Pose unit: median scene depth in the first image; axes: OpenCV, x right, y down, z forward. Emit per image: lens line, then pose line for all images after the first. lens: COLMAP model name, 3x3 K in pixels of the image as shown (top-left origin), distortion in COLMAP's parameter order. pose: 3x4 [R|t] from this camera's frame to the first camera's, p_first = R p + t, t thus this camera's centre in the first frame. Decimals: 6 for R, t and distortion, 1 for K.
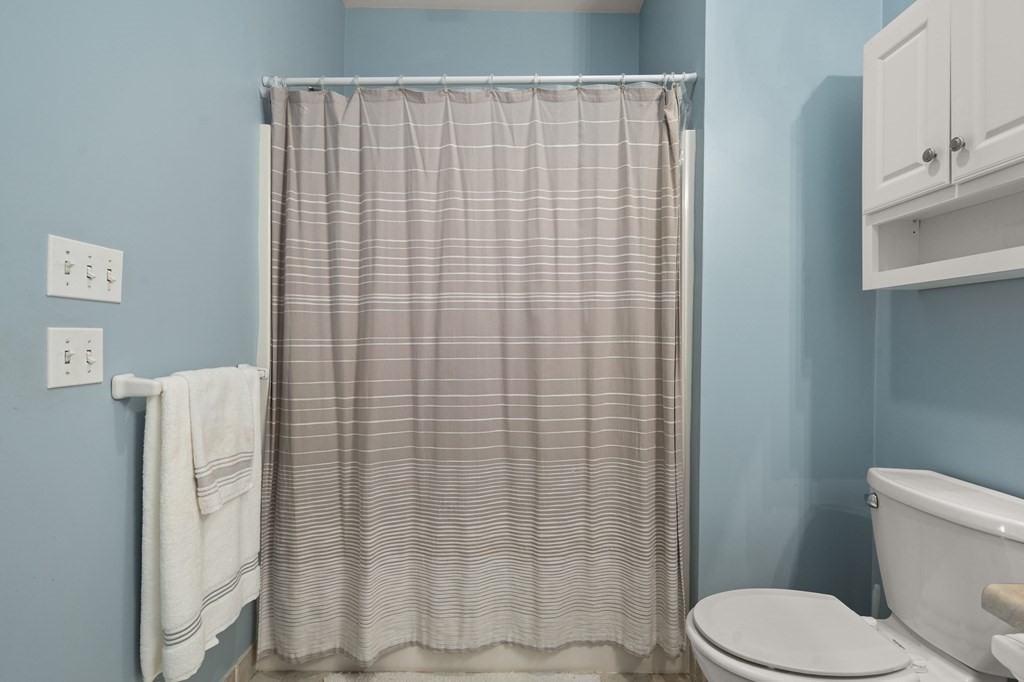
lens RADIAL K [[470.9, 0, 514.7], [0, 470.9, 335.3], [0, 0, 1]] dist [-0.003301, 0.004315]
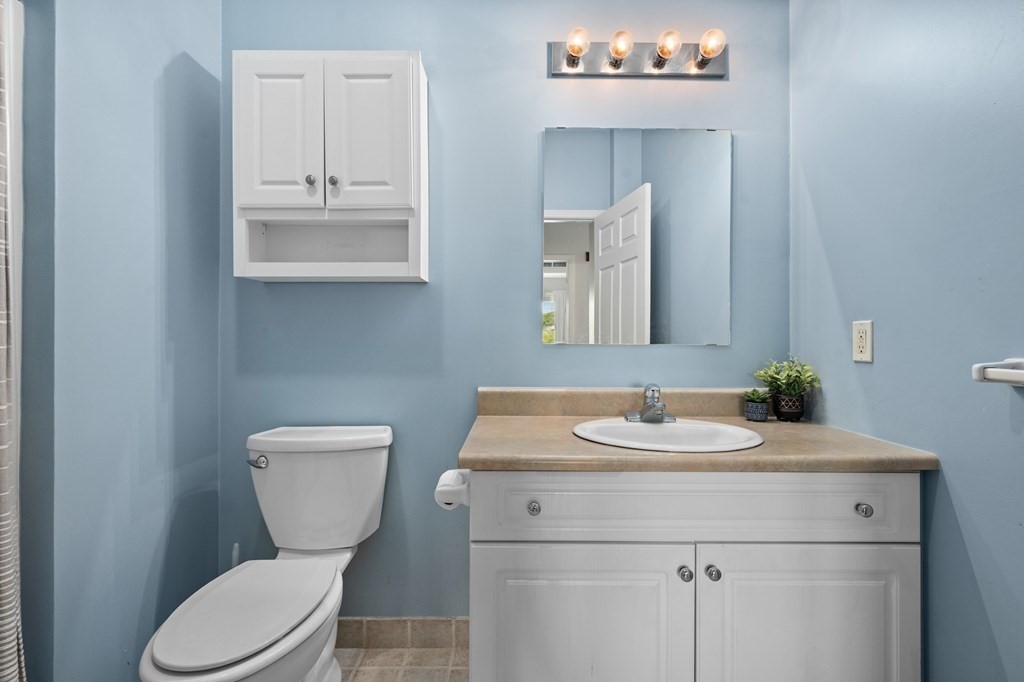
lens RADIAL K [[470.9, 0, 510.8], [0, 470.9, 333.0], [0, 0, 1]] dist [-0.003301, 0.004315]
pose [[-0.005623, 0.005614, 0.999968, -0.284445], [-0.007220, 0.999958, -0.005655, 0.029693], [-0.999958, -0.007252, -0.005582, 0.303185]]
